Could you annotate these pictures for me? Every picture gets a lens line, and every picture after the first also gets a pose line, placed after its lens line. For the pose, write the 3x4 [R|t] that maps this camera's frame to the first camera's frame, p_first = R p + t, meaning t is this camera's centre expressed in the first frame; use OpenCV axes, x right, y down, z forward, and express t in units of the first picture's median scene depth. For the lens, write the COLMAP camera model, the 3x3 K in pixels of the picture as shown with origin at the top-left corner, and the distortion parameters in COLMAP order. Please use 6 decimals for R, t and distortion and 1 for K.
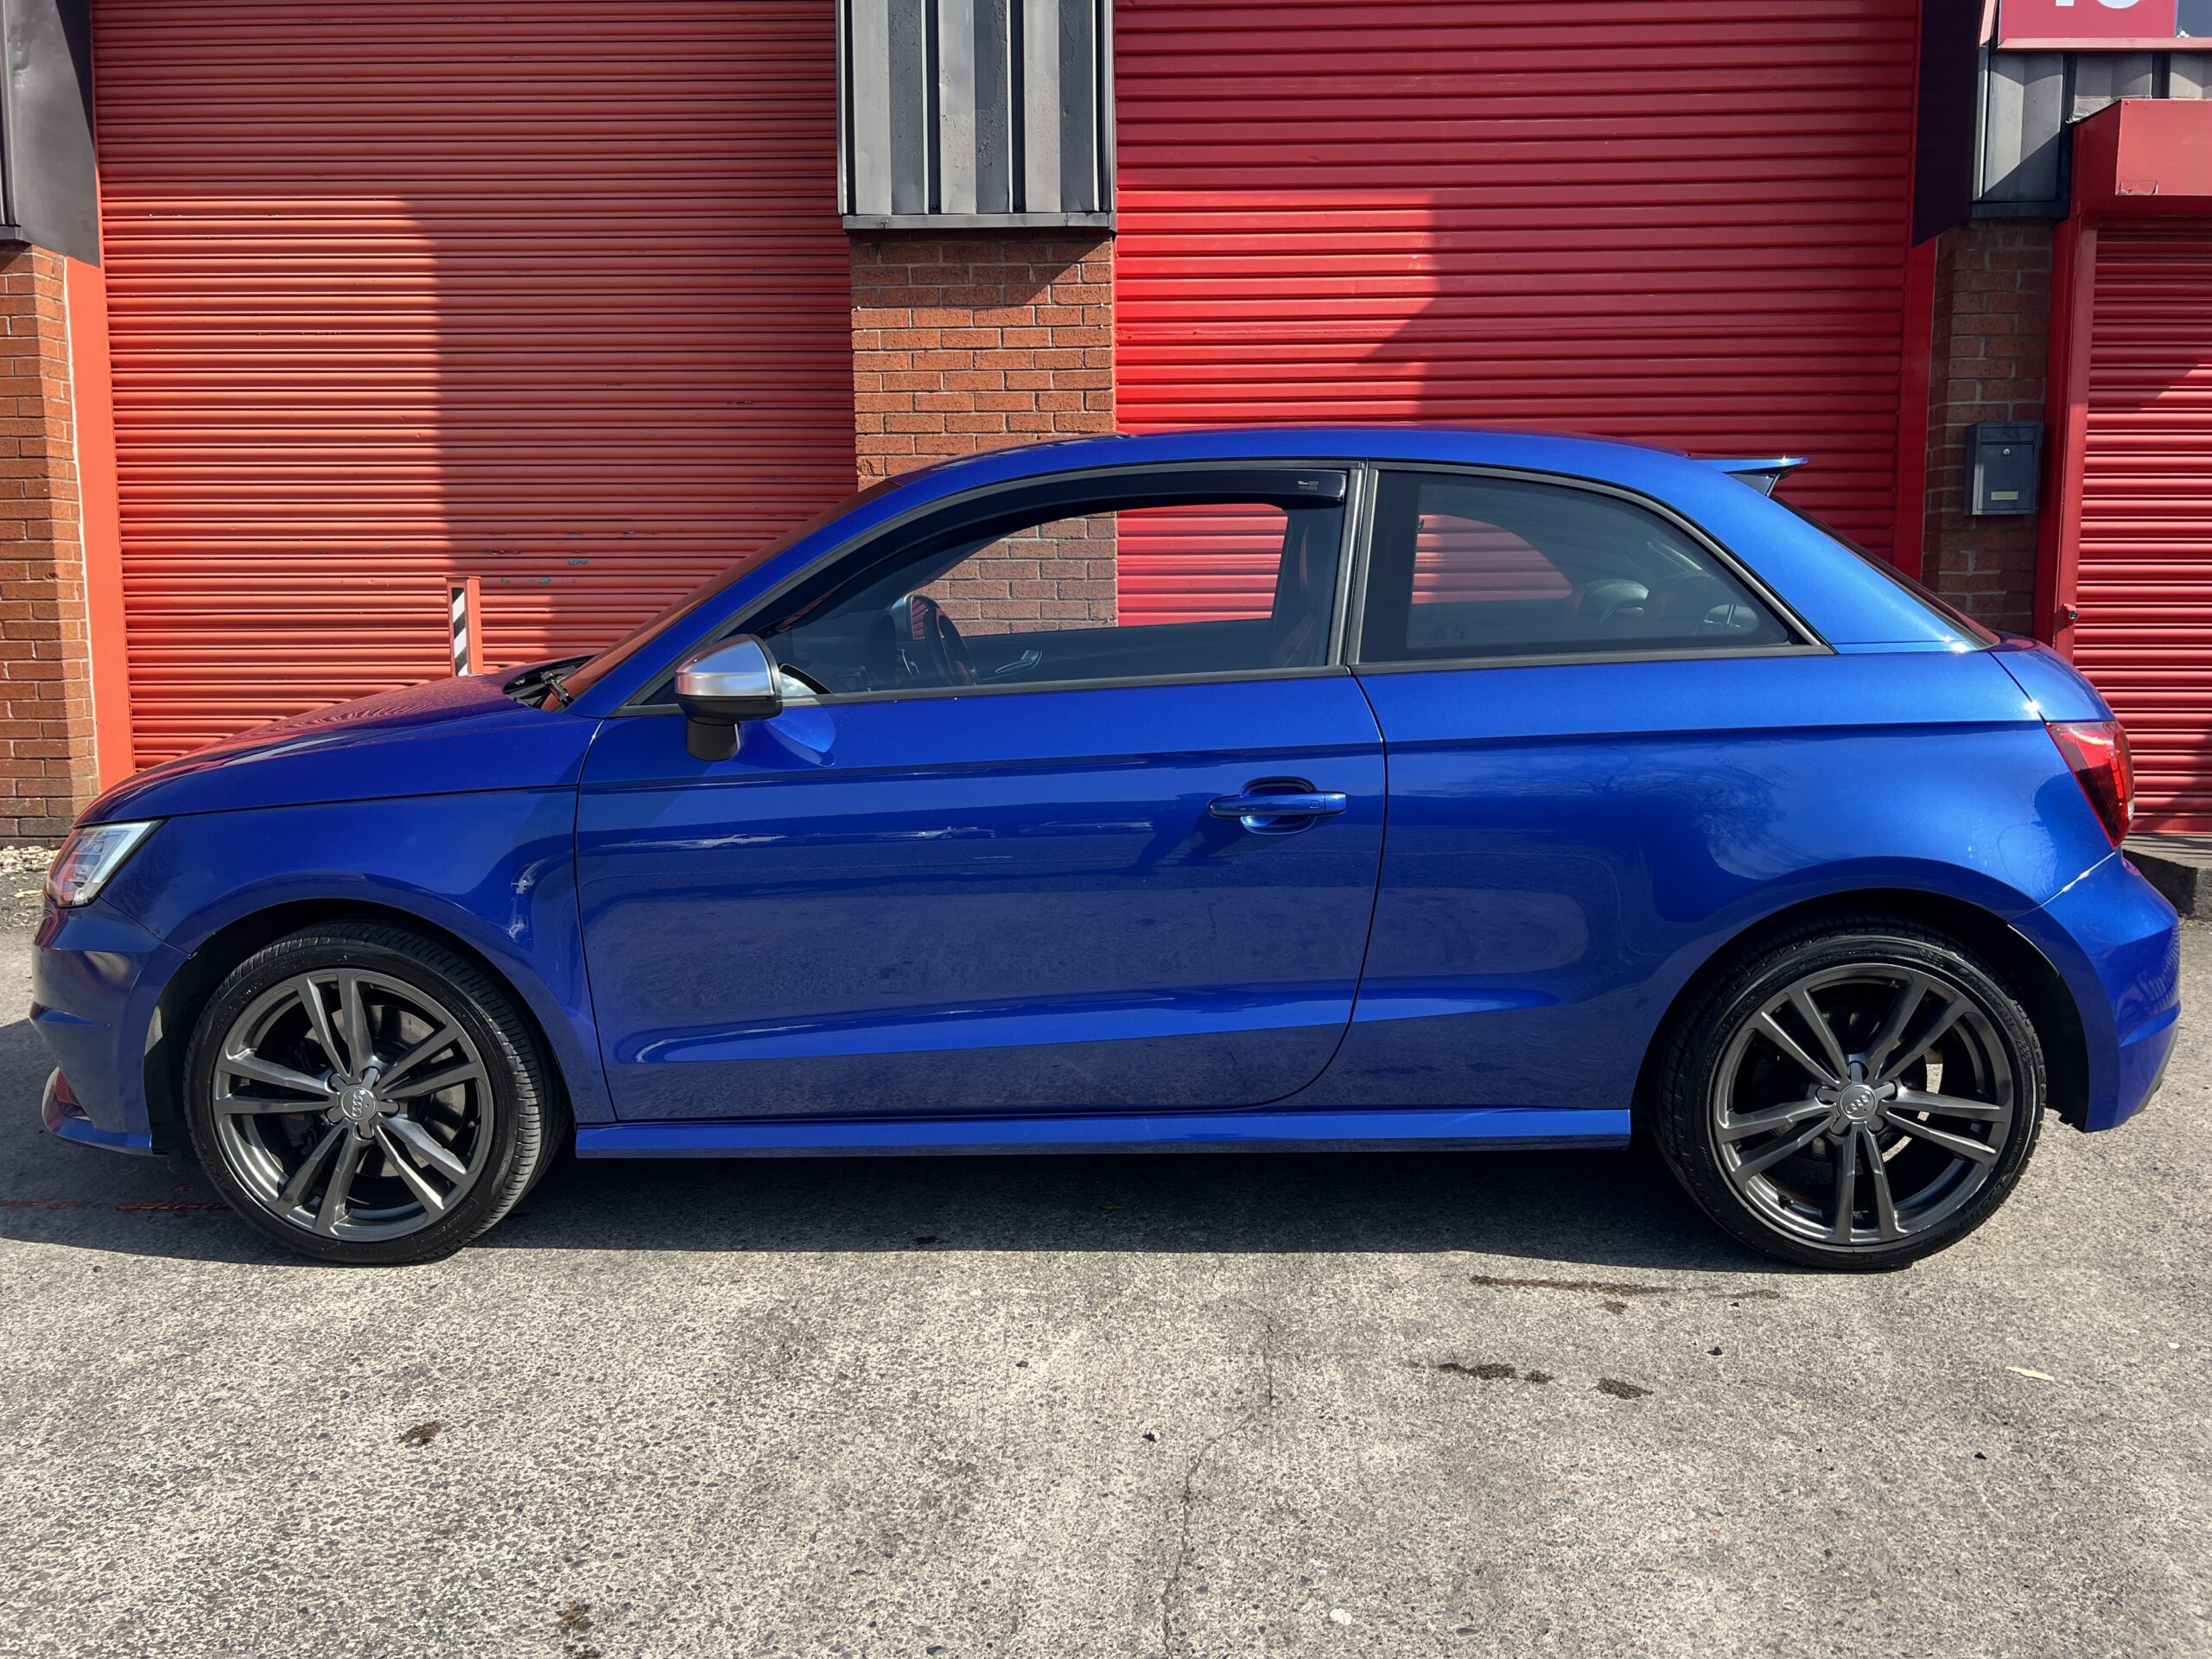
lens RADIAL K [[1672.1, 0, 1119.2], [0, 1672.1, 813.4], [0, 0, 1]] dist [0.039740, -0.048440]
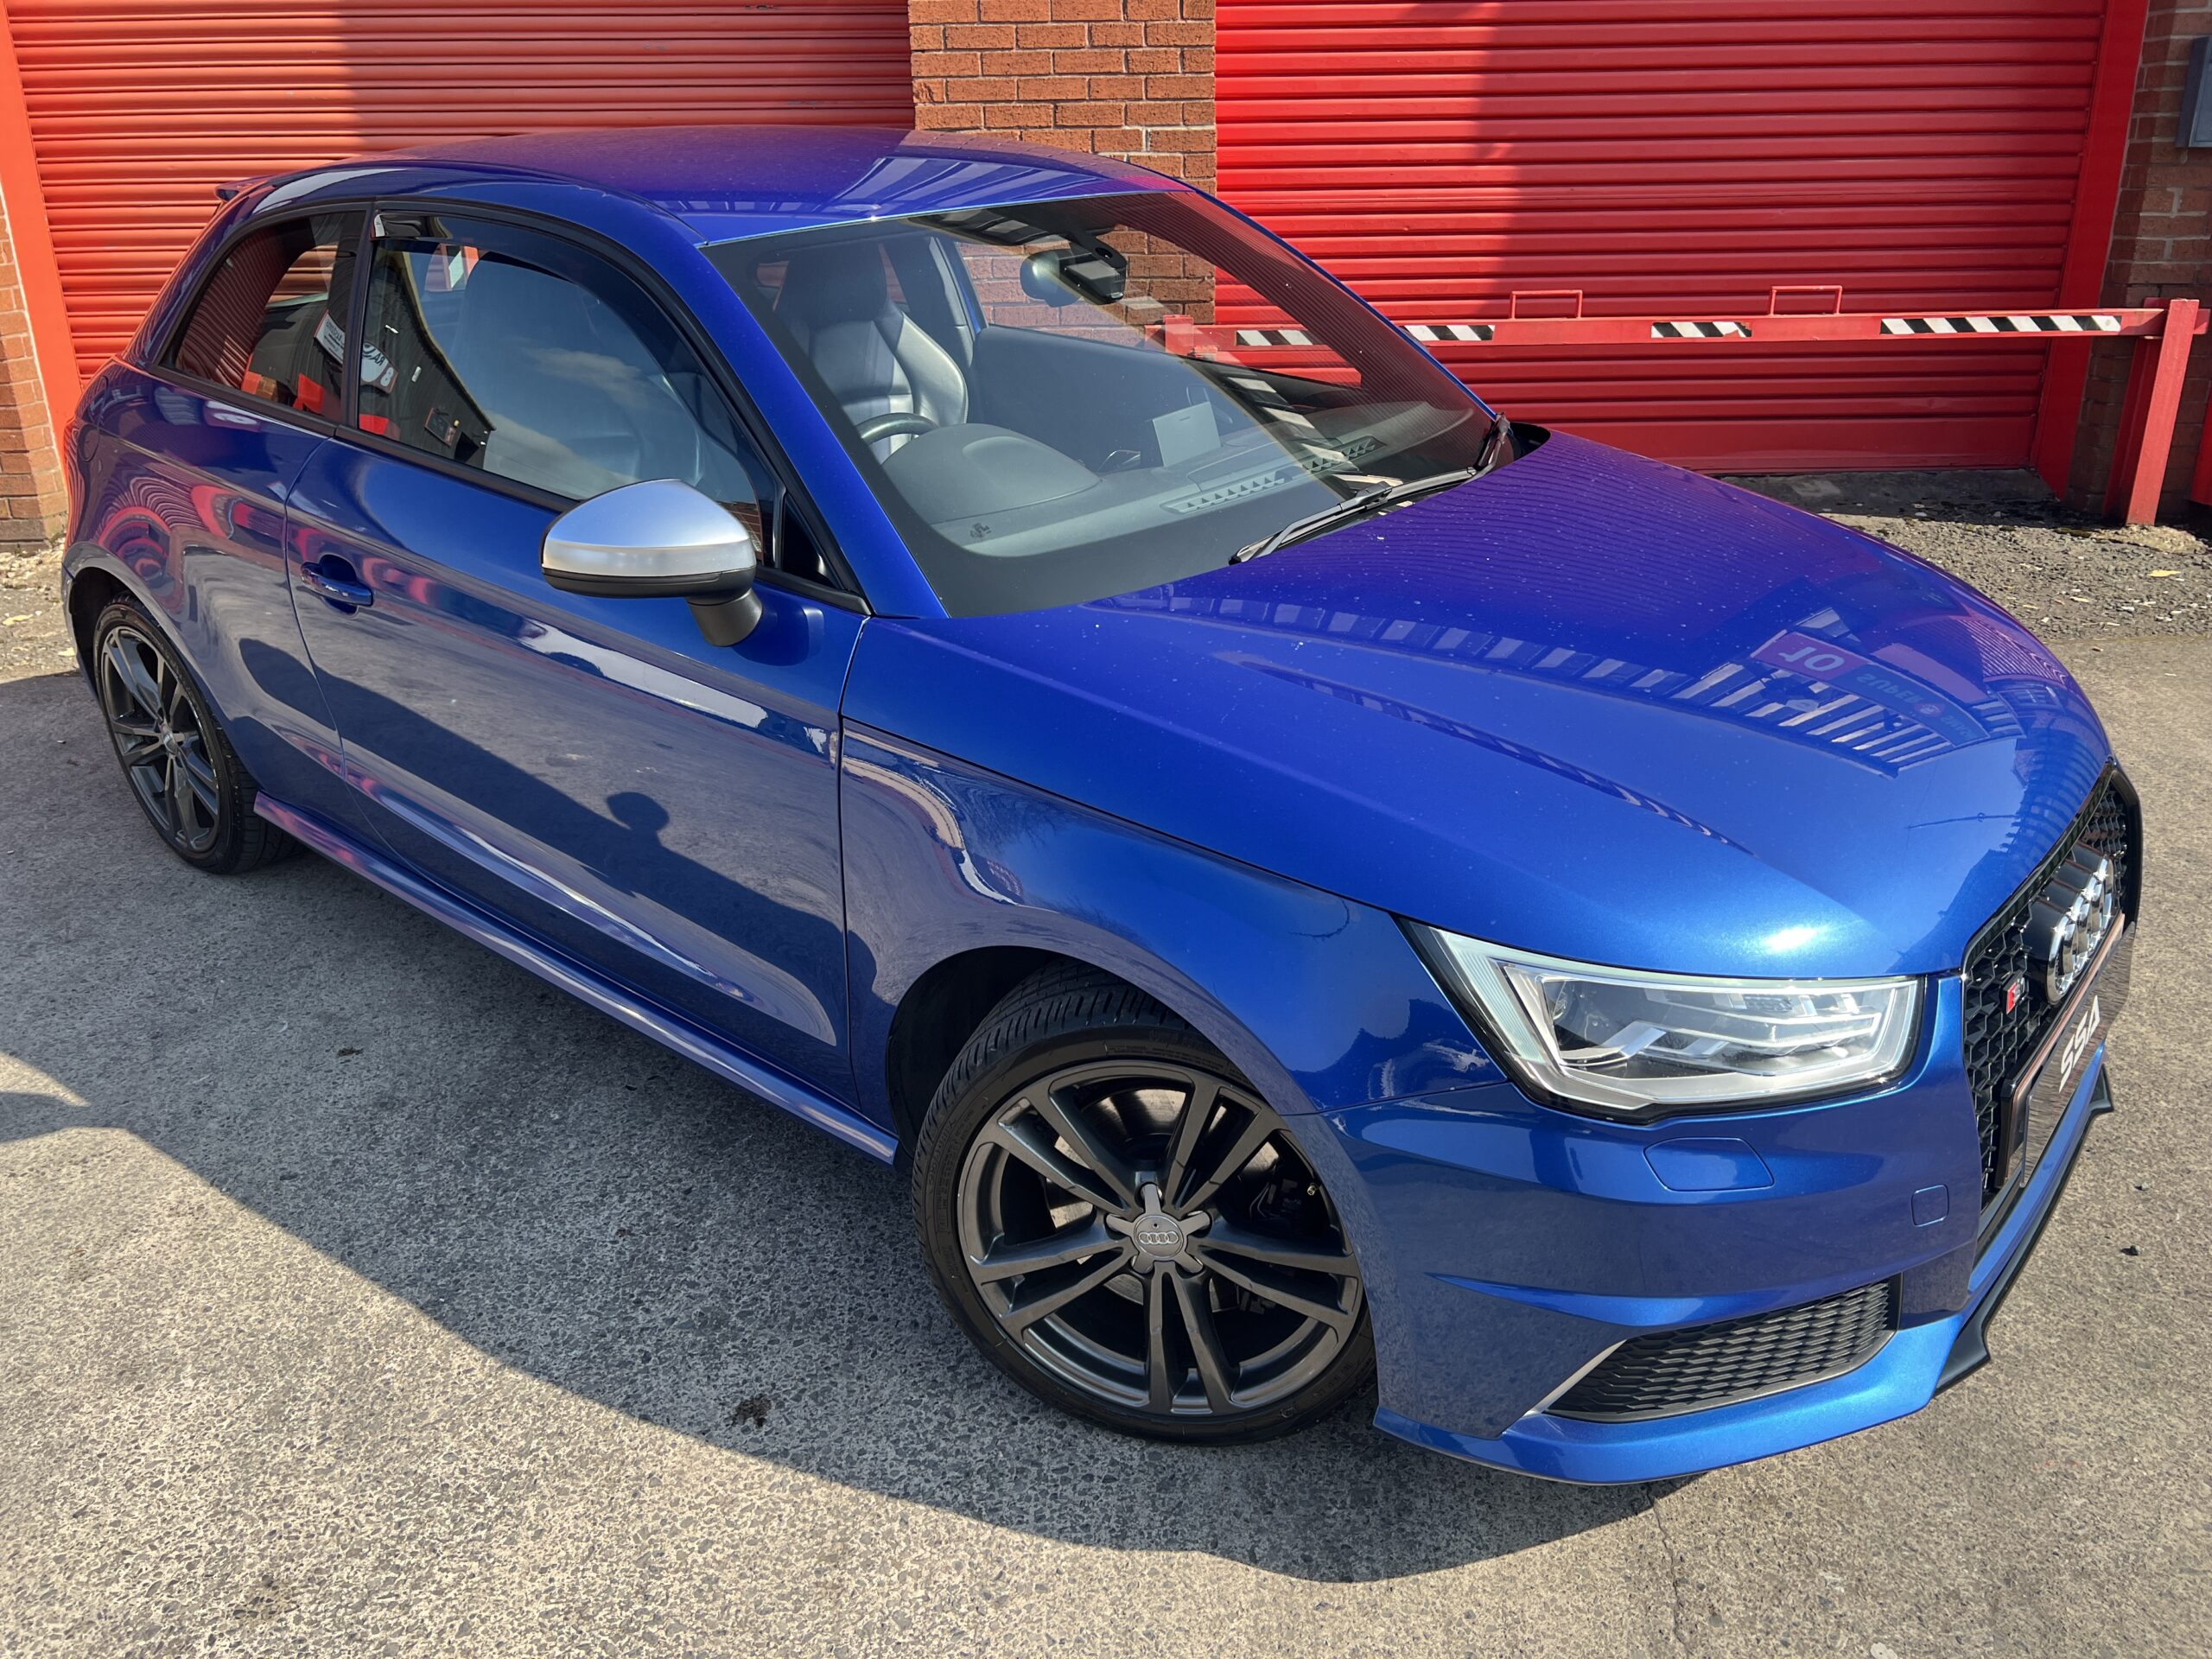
lens RADIAL K [[1672.1, 0, 1115.3], [0, 1672.1, 814.0], [0, 0, 1]] dist [0.039740, -0.048440]
pose [[0.999087, -0.022346, 0.036424, -0.228190], [0.012916, 0.970425, 0.241056, -0.136665], [-0.040734, -0.240366, 0.969827, 0.191123]]
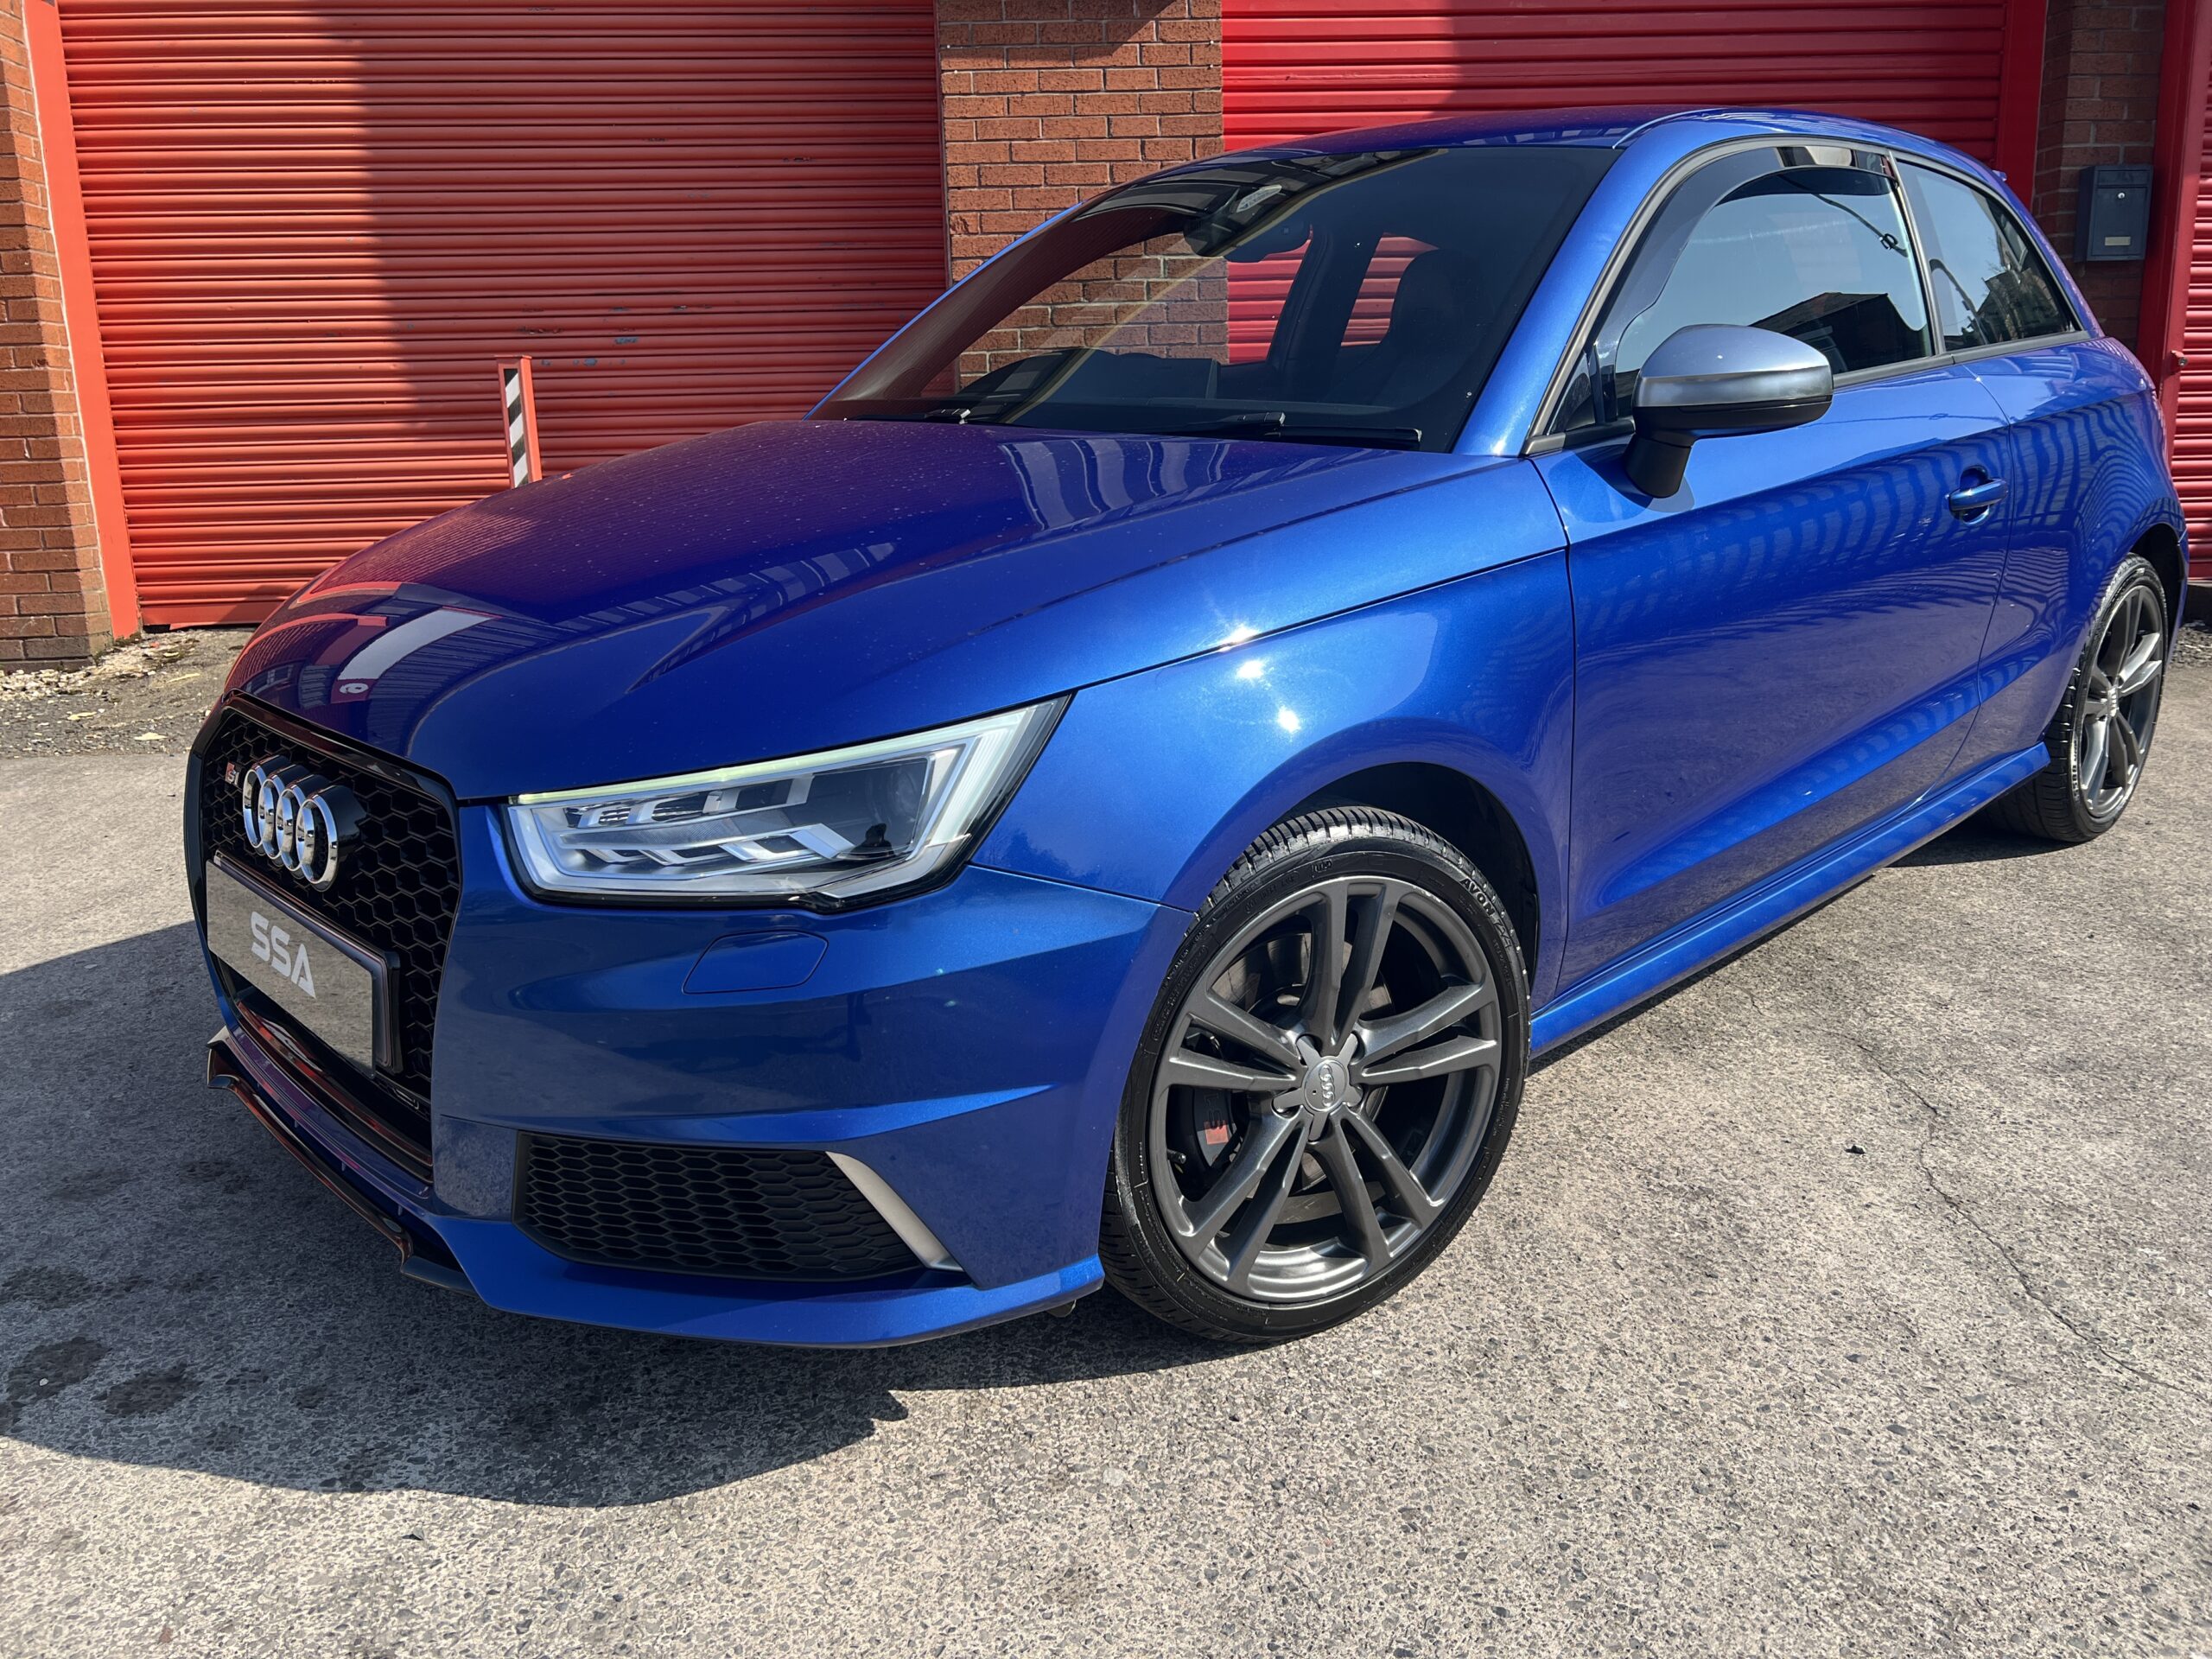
lens RADIAL K [[1672.1, 0, 1089.1], [0, 1672.1, 813.7], [0, 0, 1]] dist [0.039740, -0.048440]
pose [[0.993962, -0.045362, 0.099913, -0.459080], [0.035015, 0.994067, 0.102975, 0.057548], [-0.103991, -0.098854, 0.989653, 0.098634]]
